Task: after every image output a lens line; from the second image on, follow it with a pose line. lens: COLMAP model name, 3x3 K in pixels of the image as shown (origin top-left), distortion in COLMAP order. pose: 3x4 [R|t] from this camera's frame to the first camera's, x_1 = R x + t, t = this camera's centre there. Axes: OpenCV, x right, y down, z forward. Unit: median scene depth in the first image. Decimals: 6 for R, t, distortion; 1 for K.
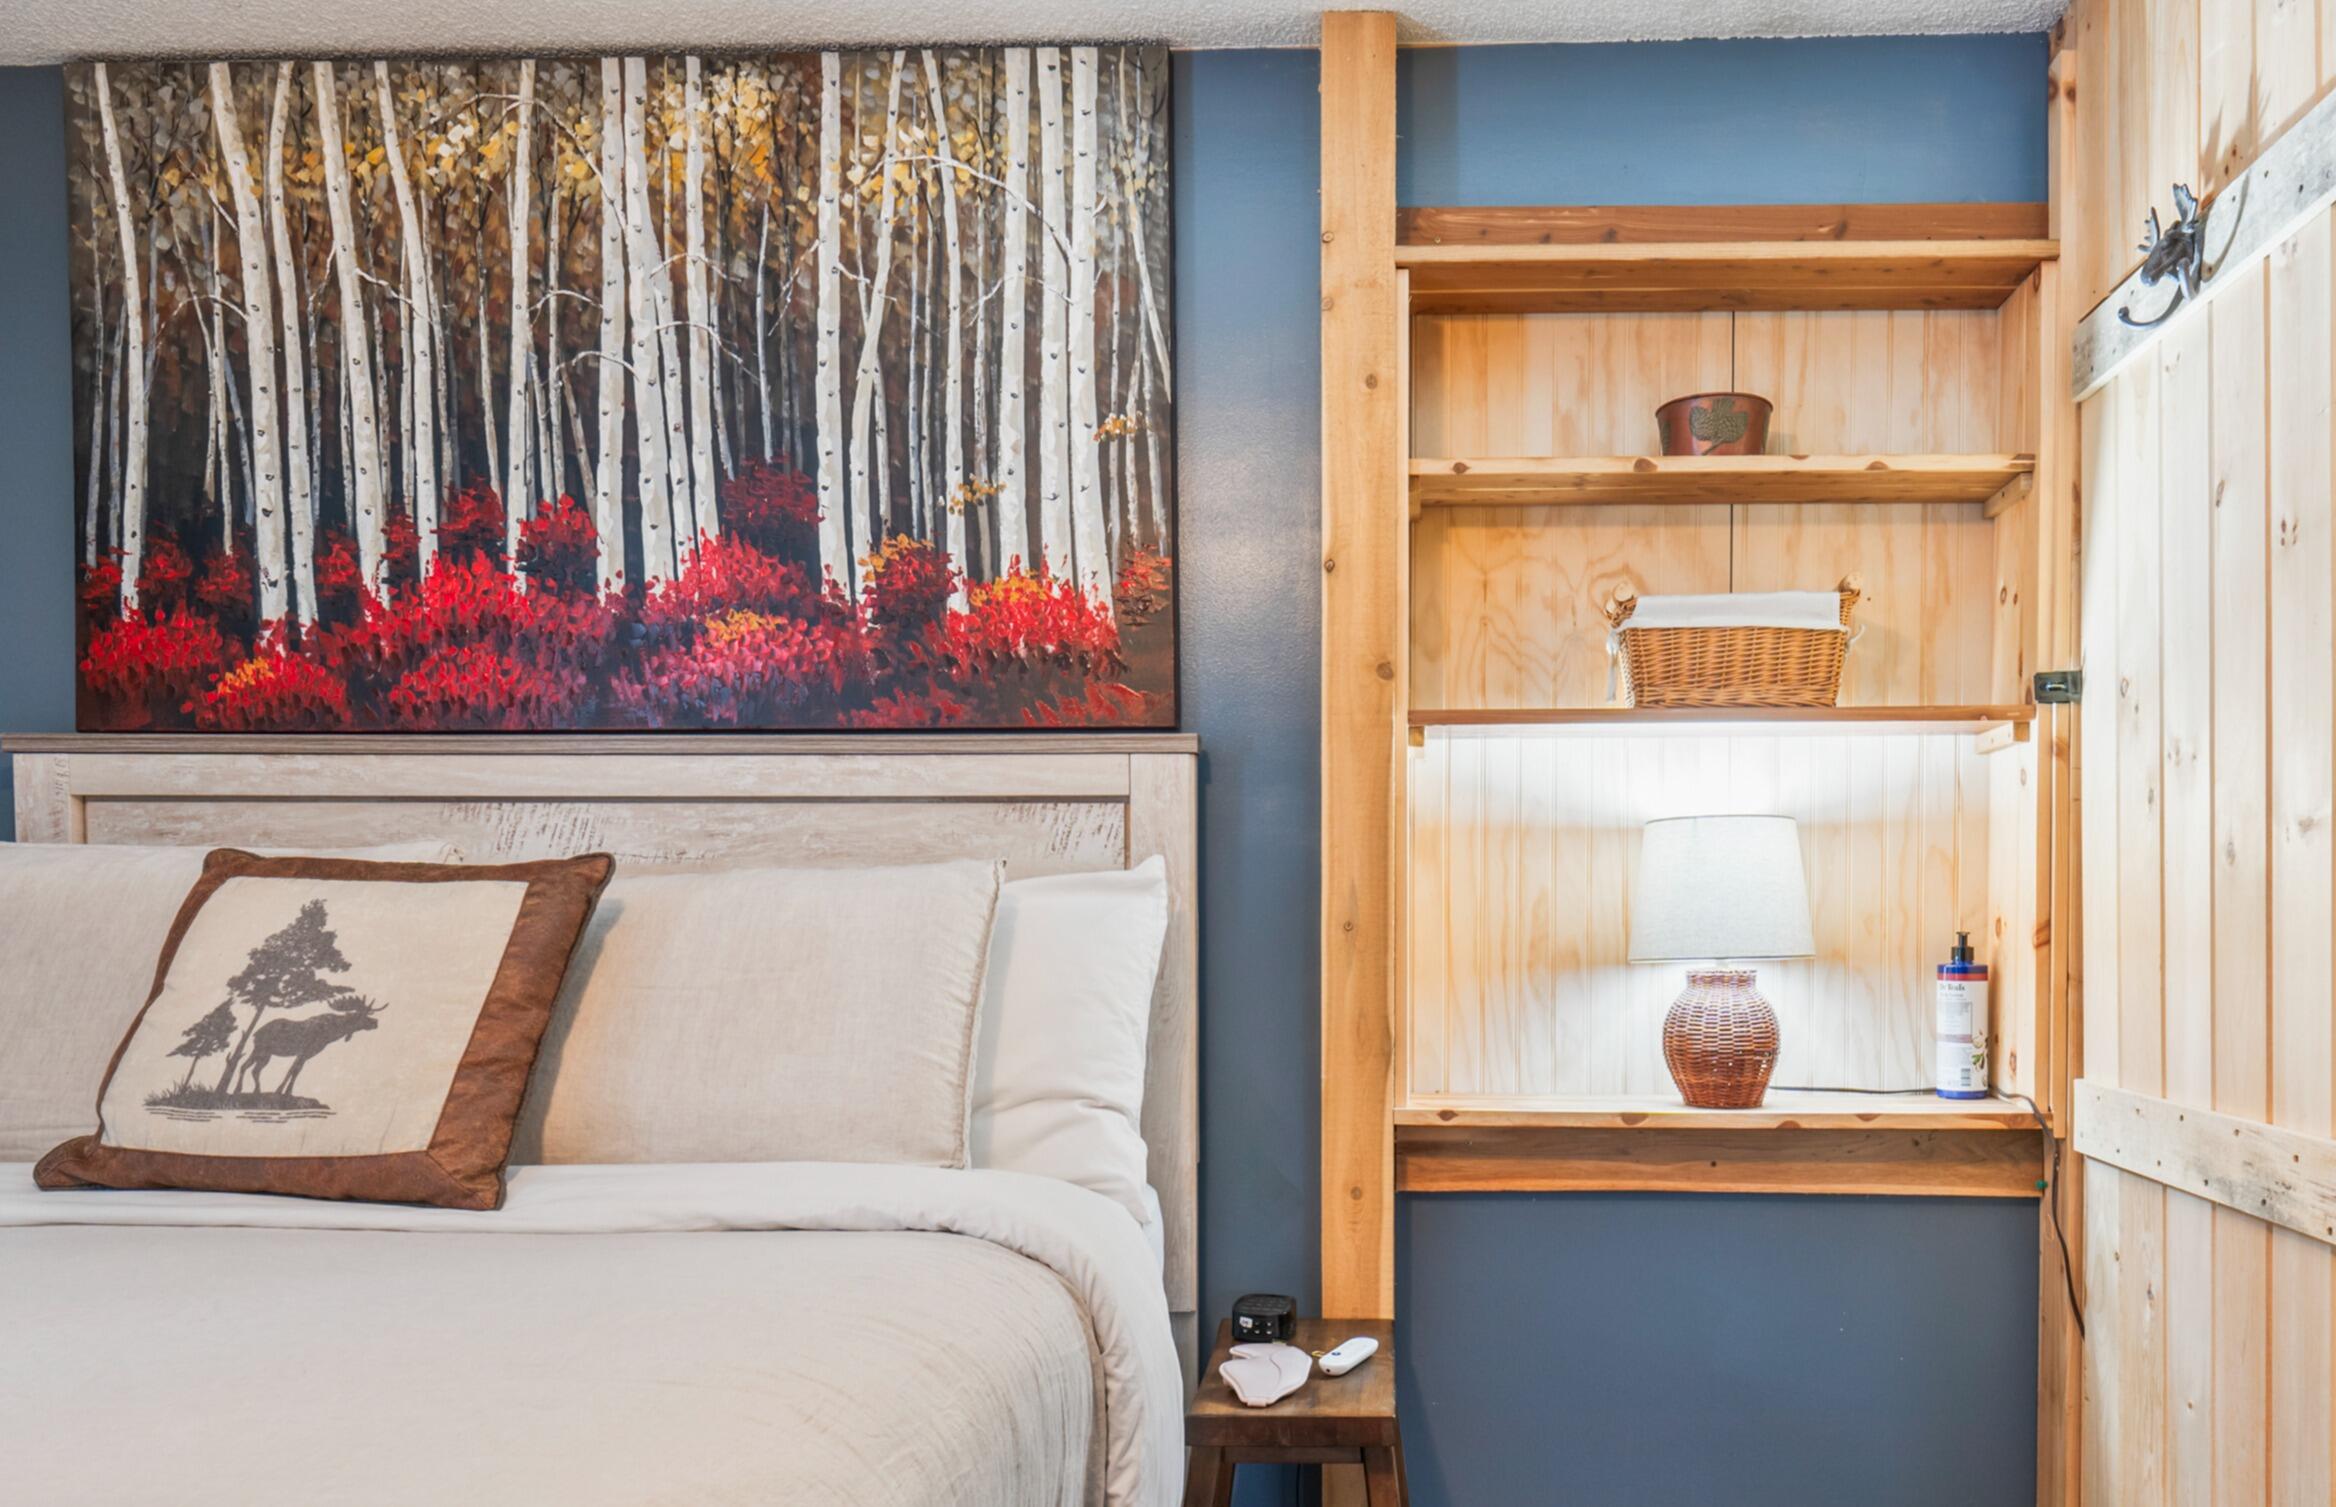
lens RADIAL K [[1758.3, 0, 1359.9], [0, 1758.3, 937.0], [0, 0, 1]] dist [0.005303, -0.005812]
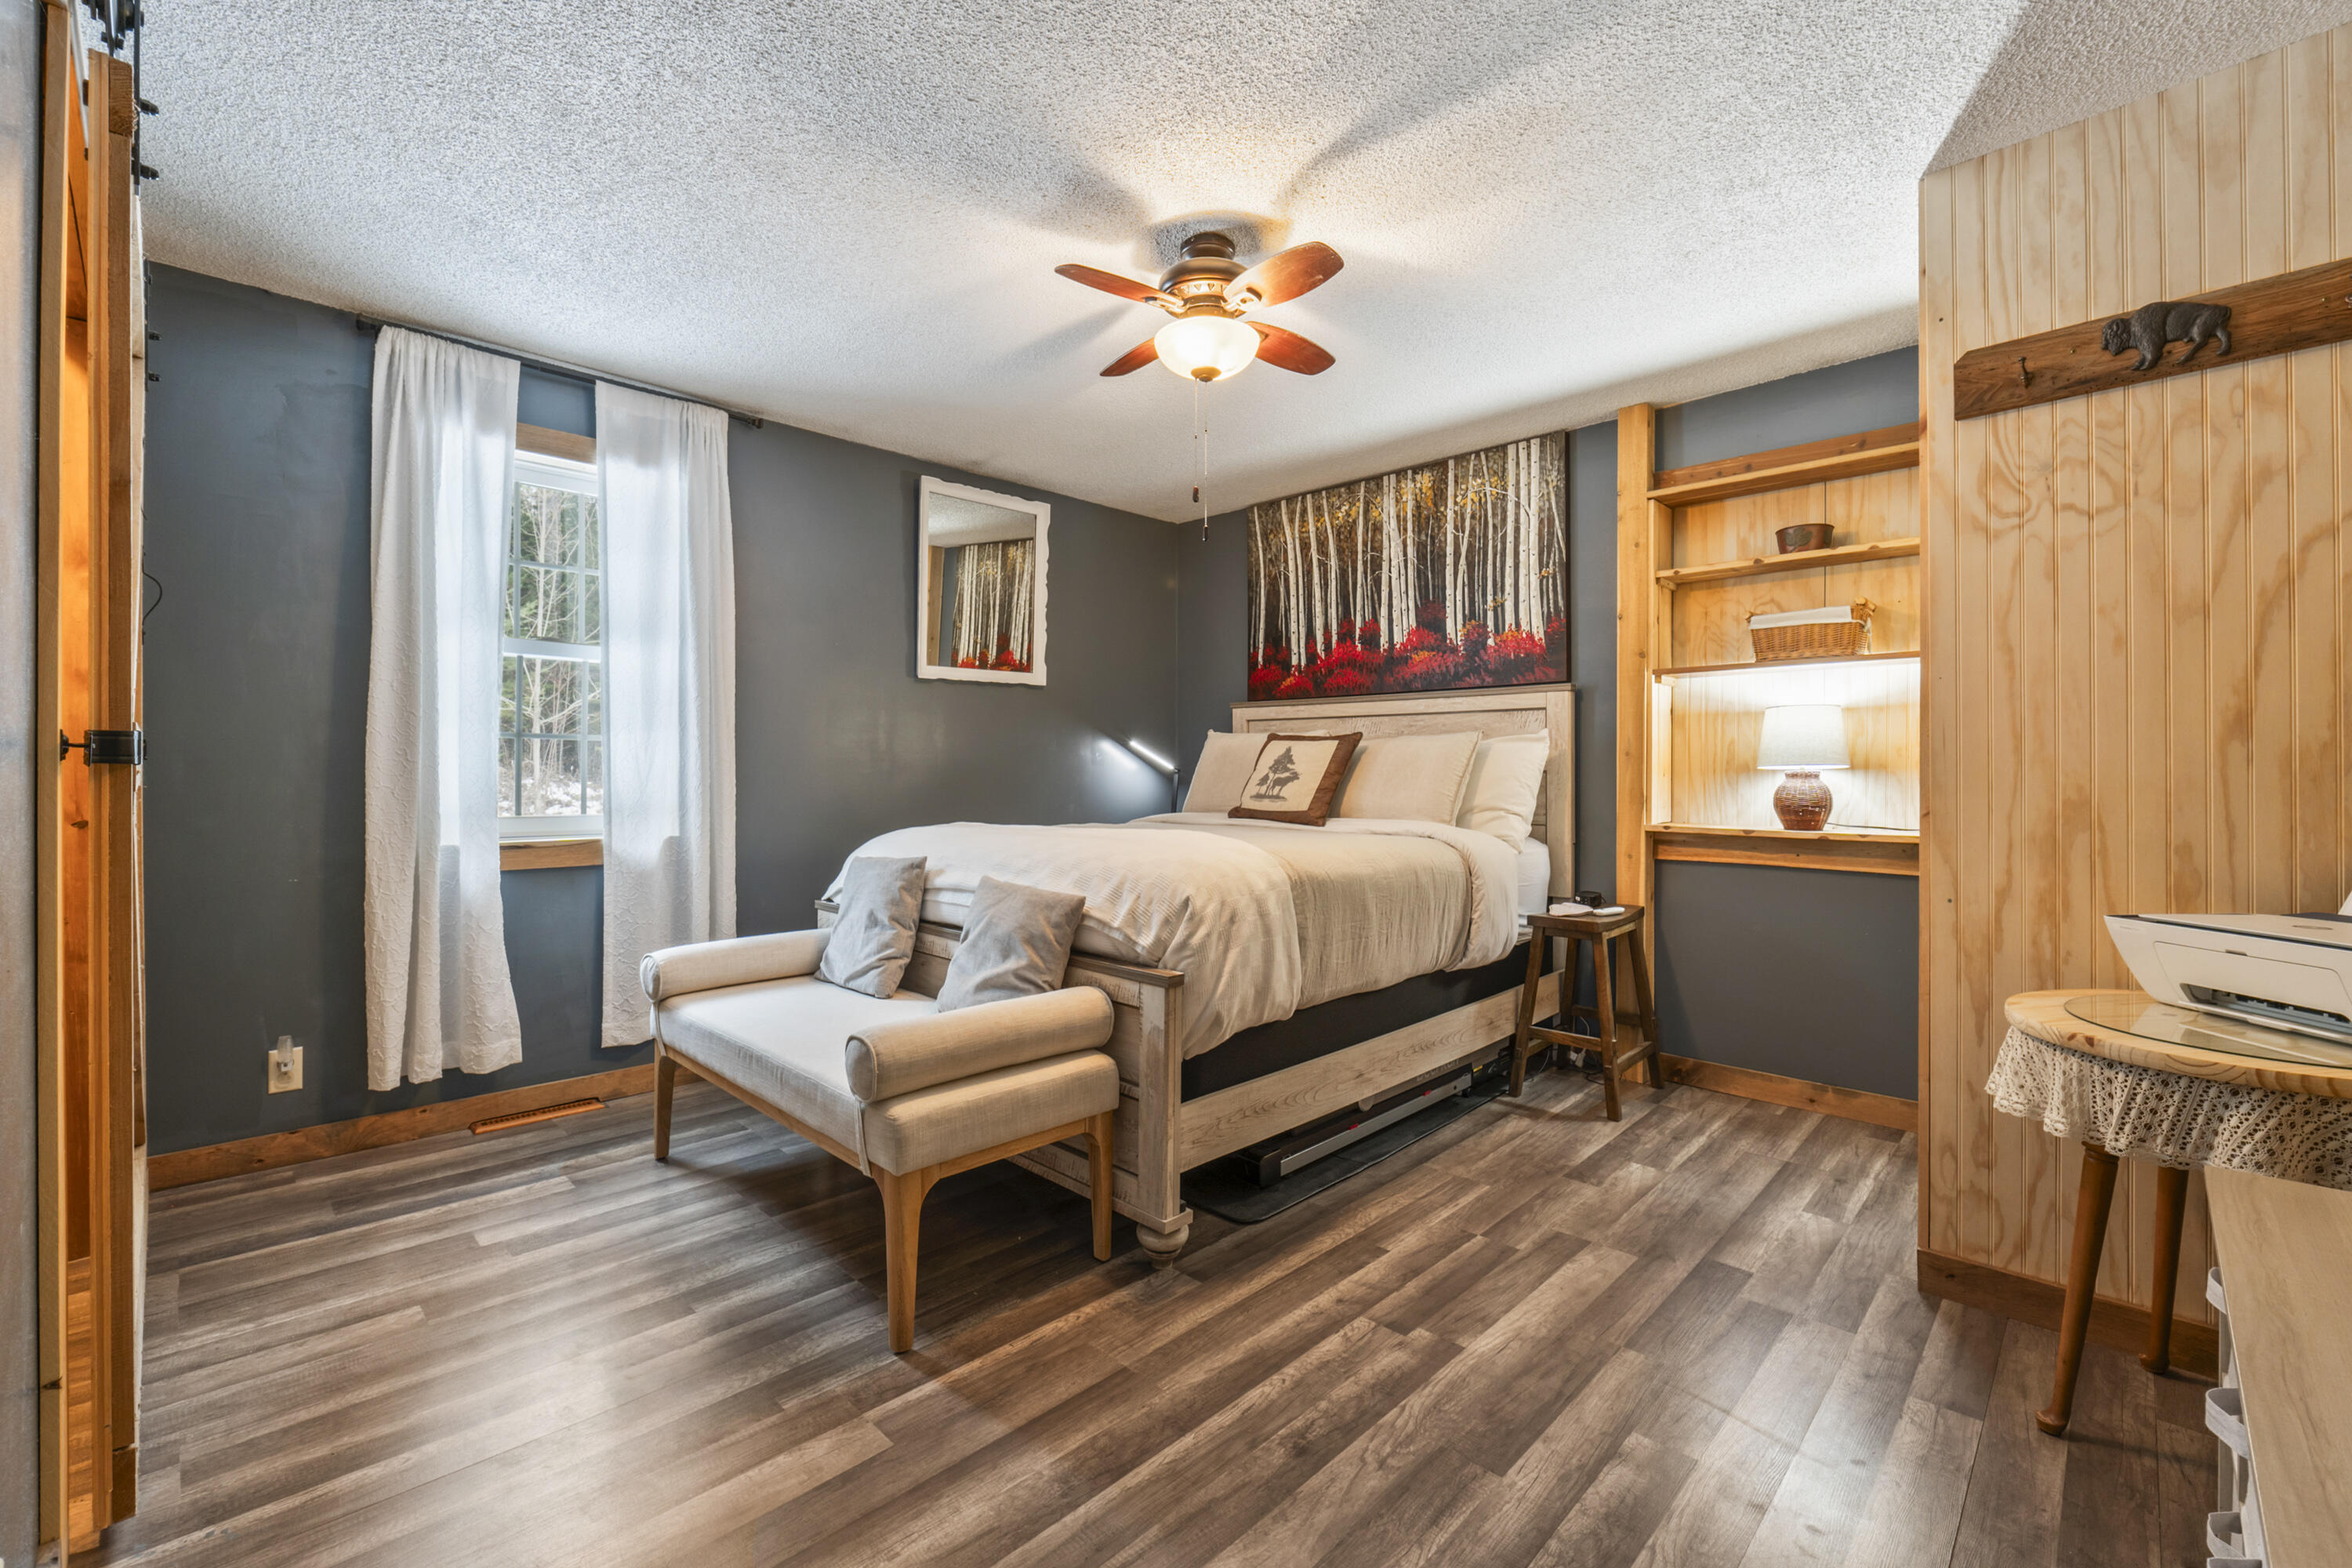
lens RADIAL K [[990.7, 0, 1166.2], [0, 990.7, 773.2], [0, 0, 1]] dist [-0.001582, -0.000809]
pose [[0.729465, 0.003861, -0.684007, 0.485362], [-0.012456, 0.999893, -0.007640, 0.041381], [0.683905, 0.014093, 0.729435, -0.526191]]
